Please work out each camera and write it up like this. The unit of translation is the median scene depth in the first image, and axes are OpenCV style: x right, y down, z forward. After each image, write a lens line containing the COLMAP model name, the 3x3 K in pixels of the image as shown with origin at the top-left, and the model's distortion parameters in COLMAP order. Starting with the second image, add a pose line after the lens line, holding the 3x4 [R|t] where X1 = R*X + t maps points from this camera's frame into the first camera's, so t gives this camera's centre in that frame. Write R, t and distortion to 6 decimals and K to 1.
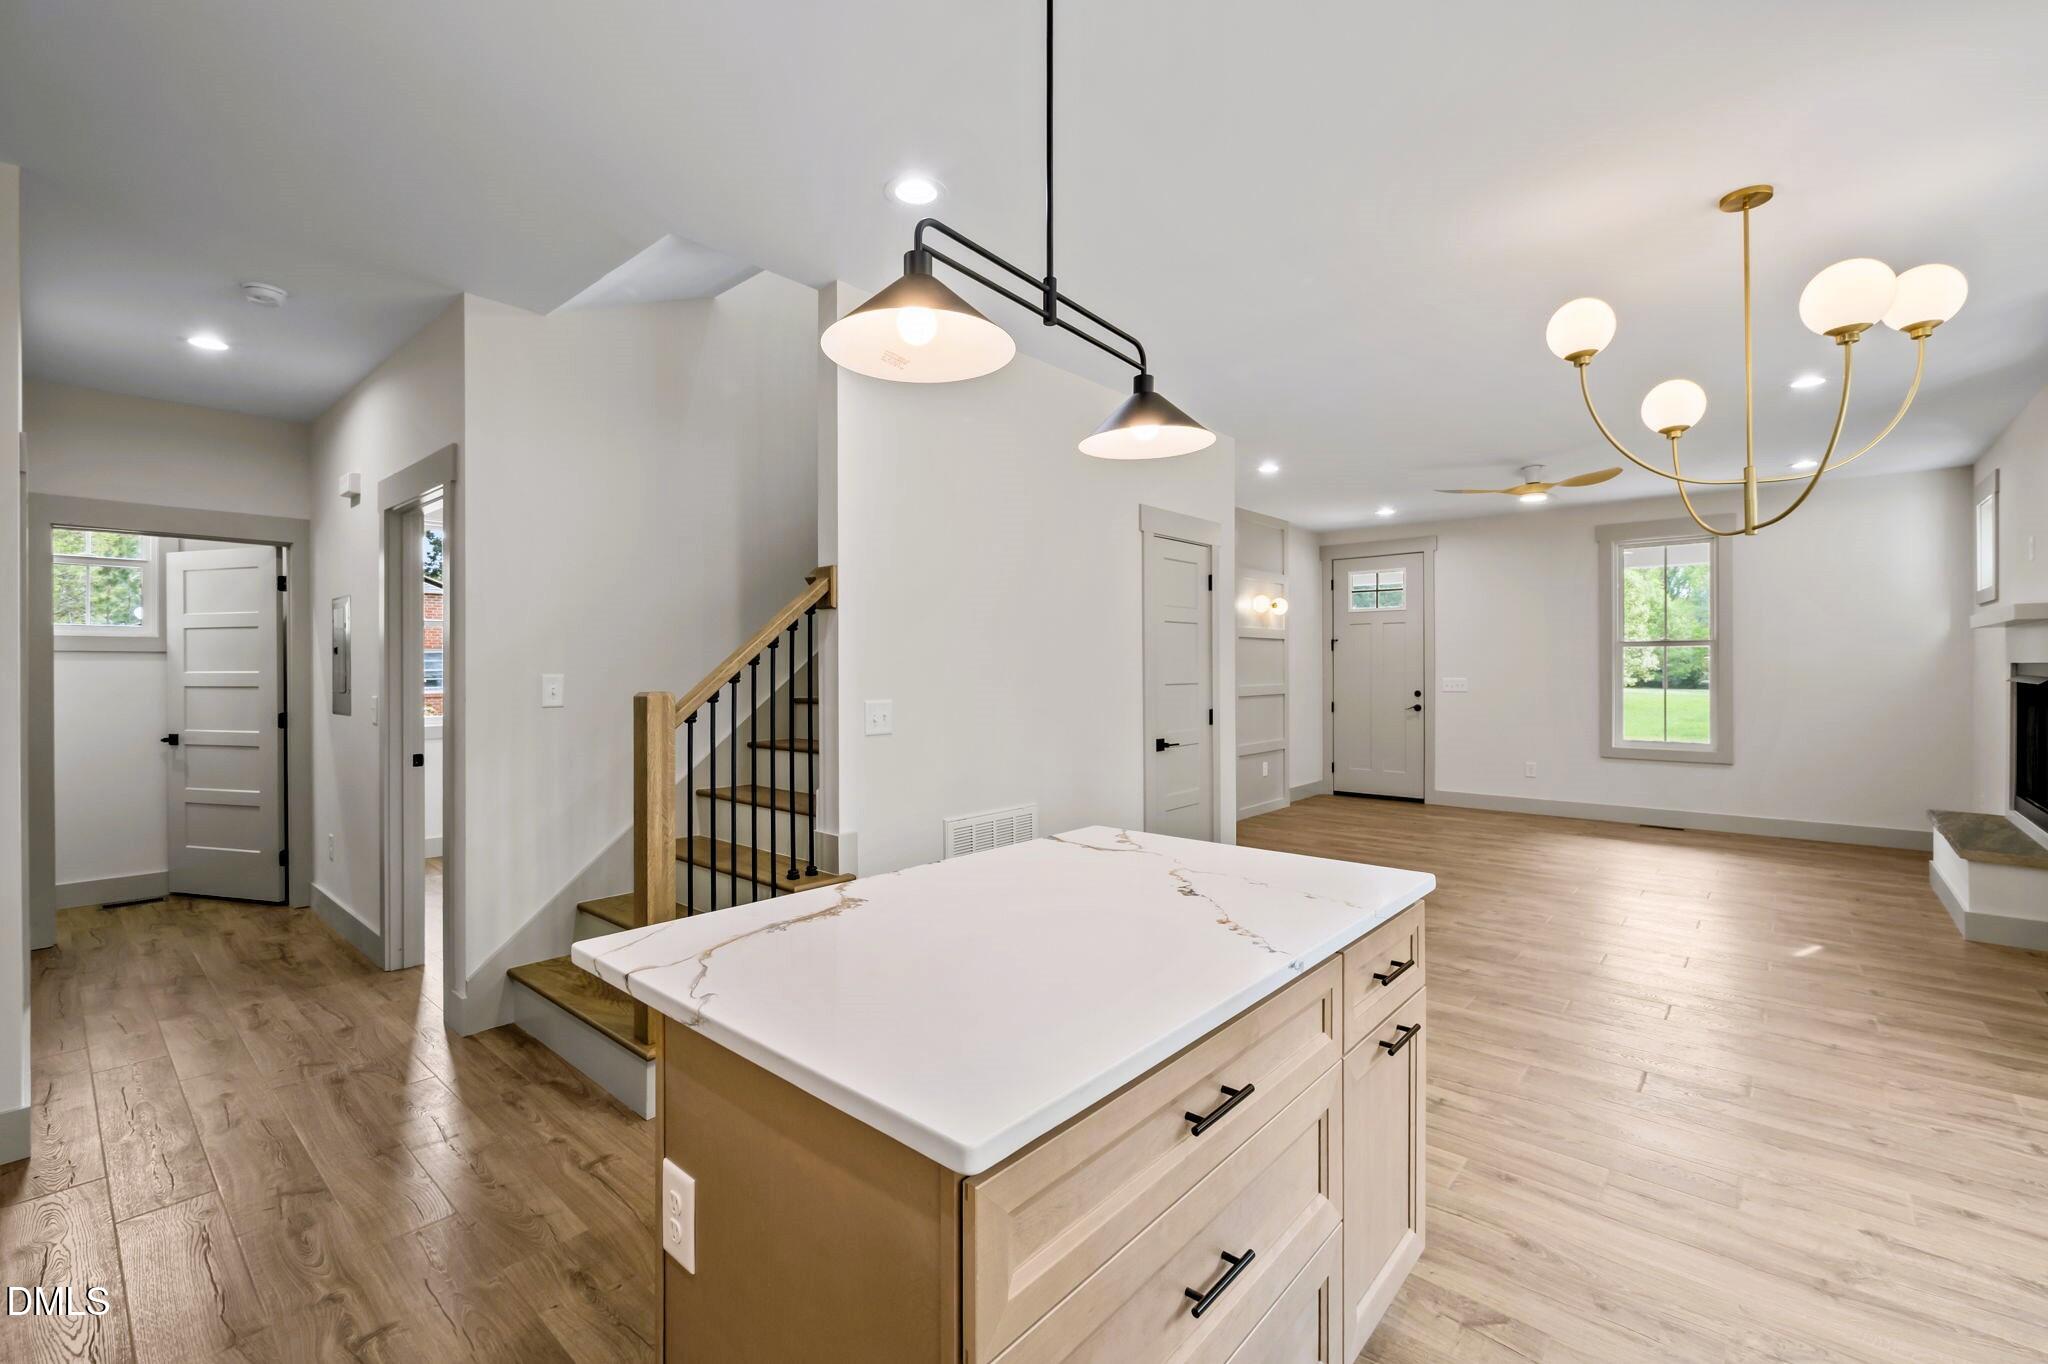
lens RADIAL K [[877.5, 0, 1026.6], [0, 877.5, 670.6], [0, 0, 1]] dist [-0.004847, 0.000529]
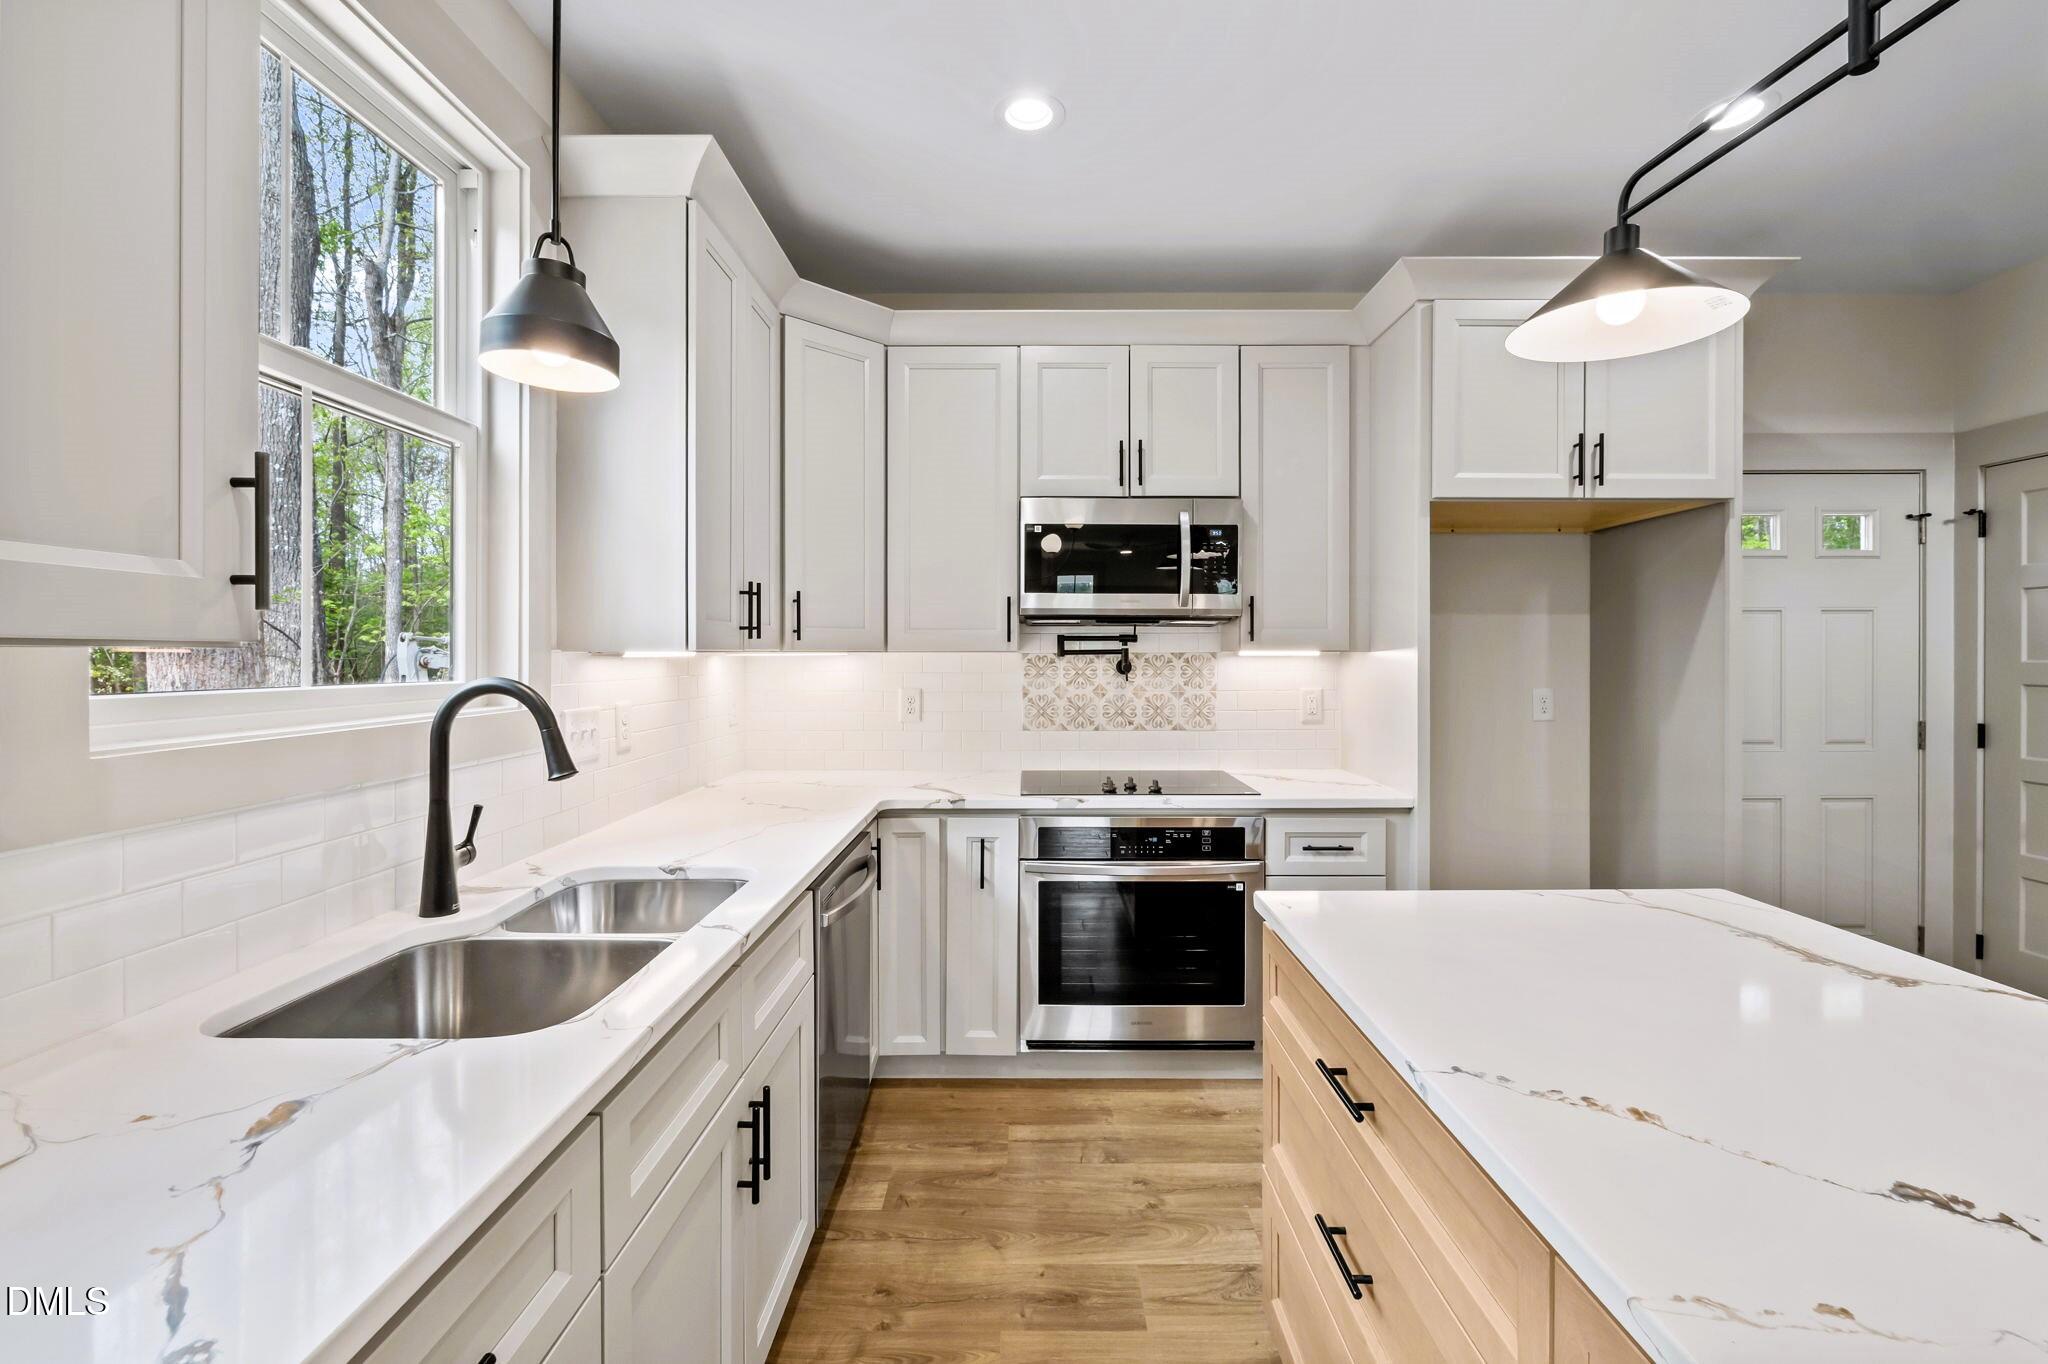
lens RADIAL K [[857.0, 0, 1024.9], [0, 857.0, 665.0], [0, 0, 1]] dist [-0.007090, 0.000428]
pose [[-0.758723, 0.010515, -0.651328, 0.654623], [0.000630, 0.999881, 0.015409, -0.008523], [0.651413, 0.011281, -0.758640, 0.859268]]
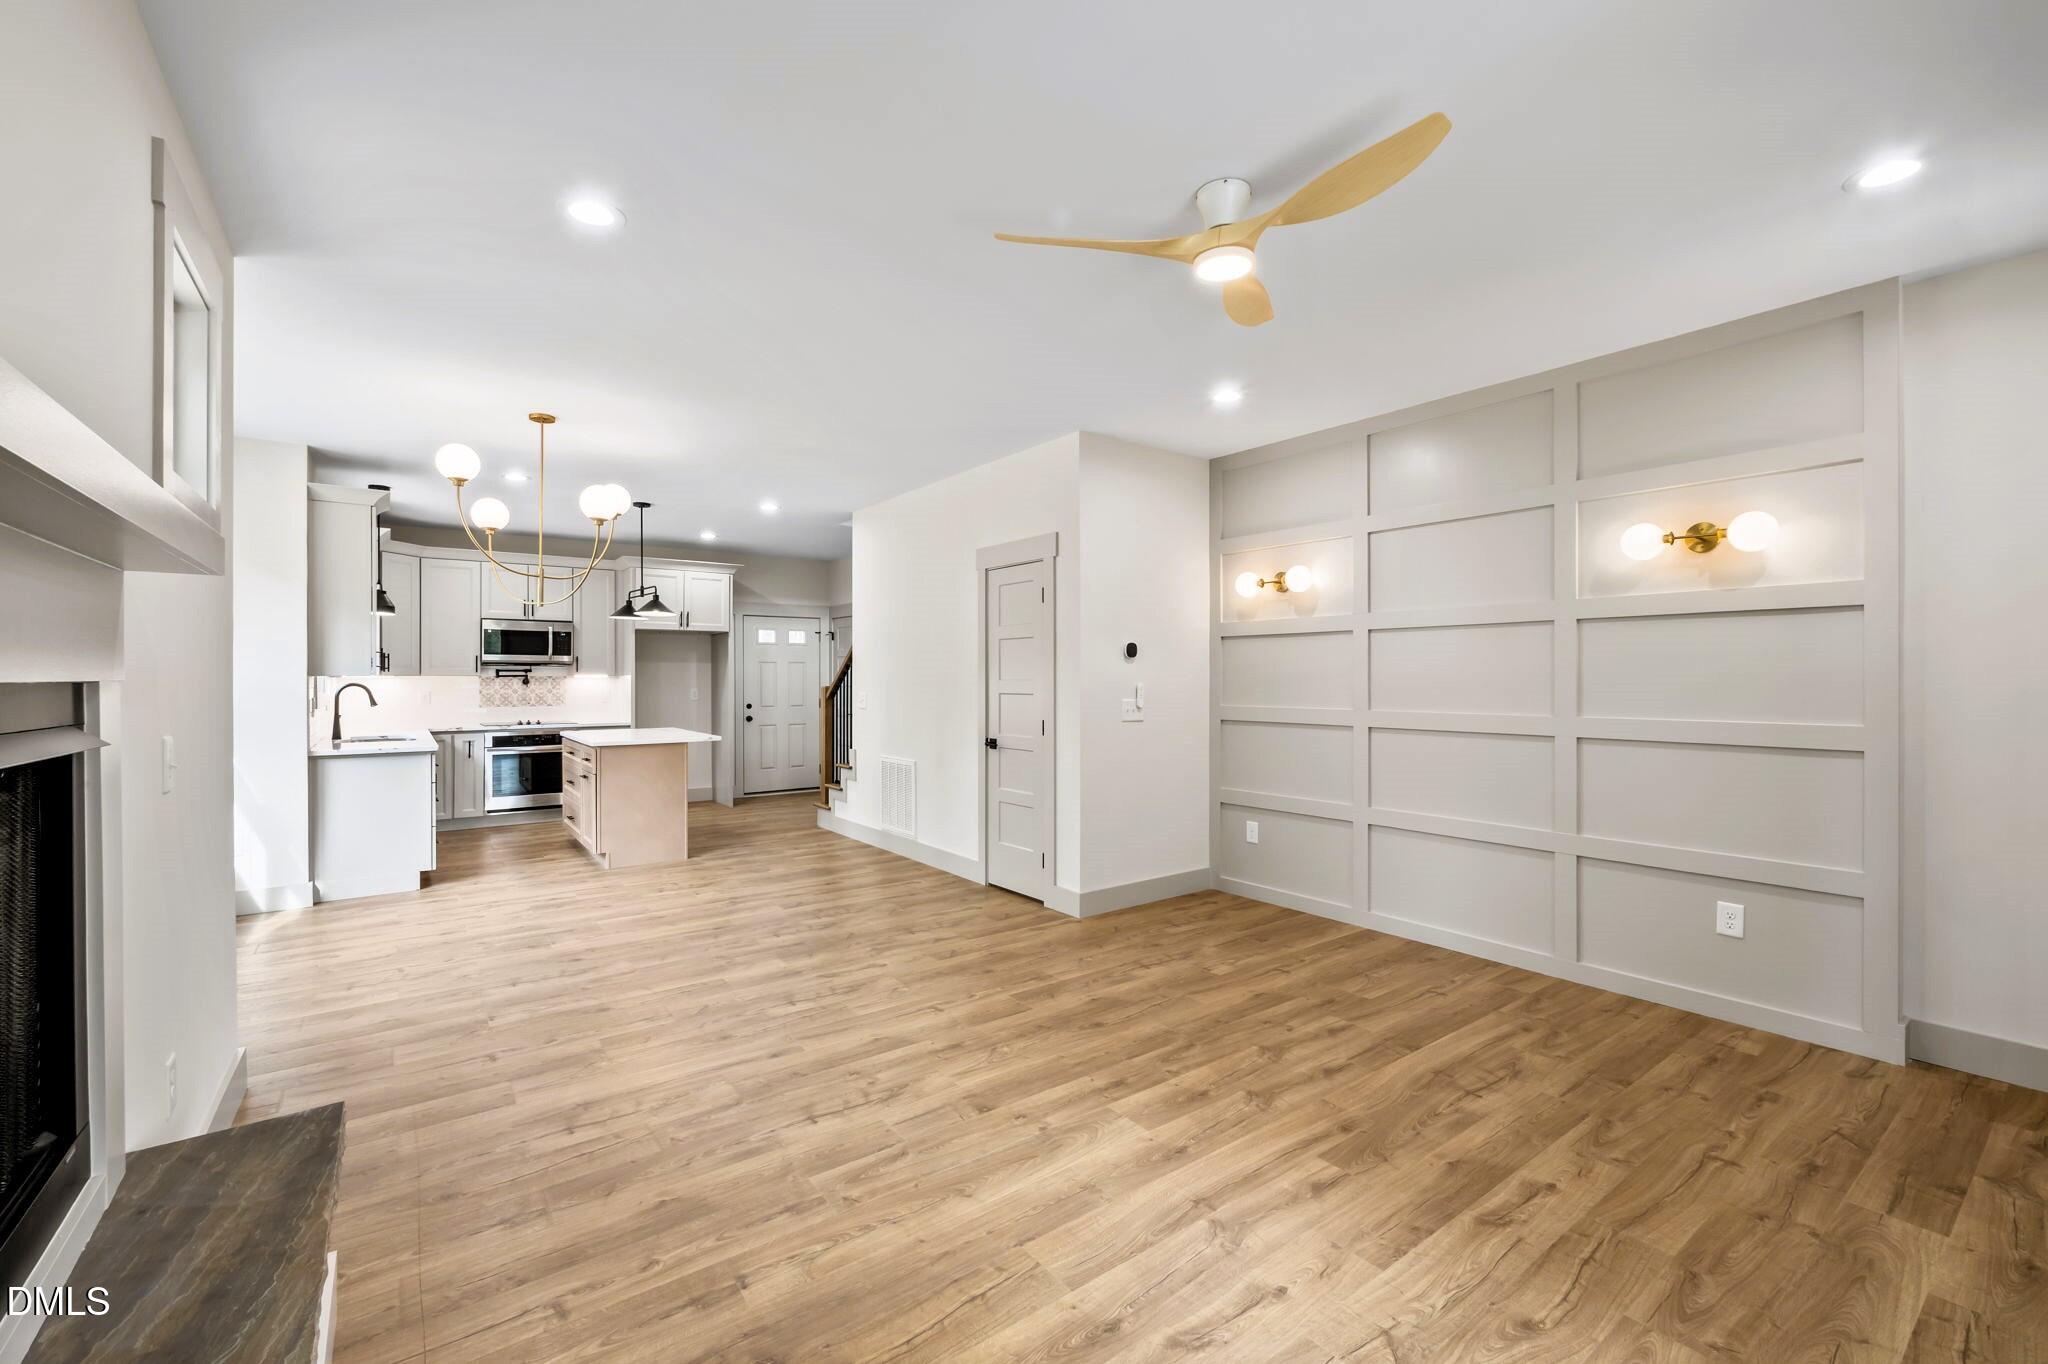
lens RADIAL K [[857.0, 0, 1024.9], [0, 857.0, 665.0], [0, 0, 1]] dist [-0.007090, 0.000428]
pose [[-0.212980, -0.010175, -0.977004, 2.940095], [-0.002263, 0.999948, -0.009921, -0.025018], [0.977054, 0.000098, -0.212992, 2.951433]]
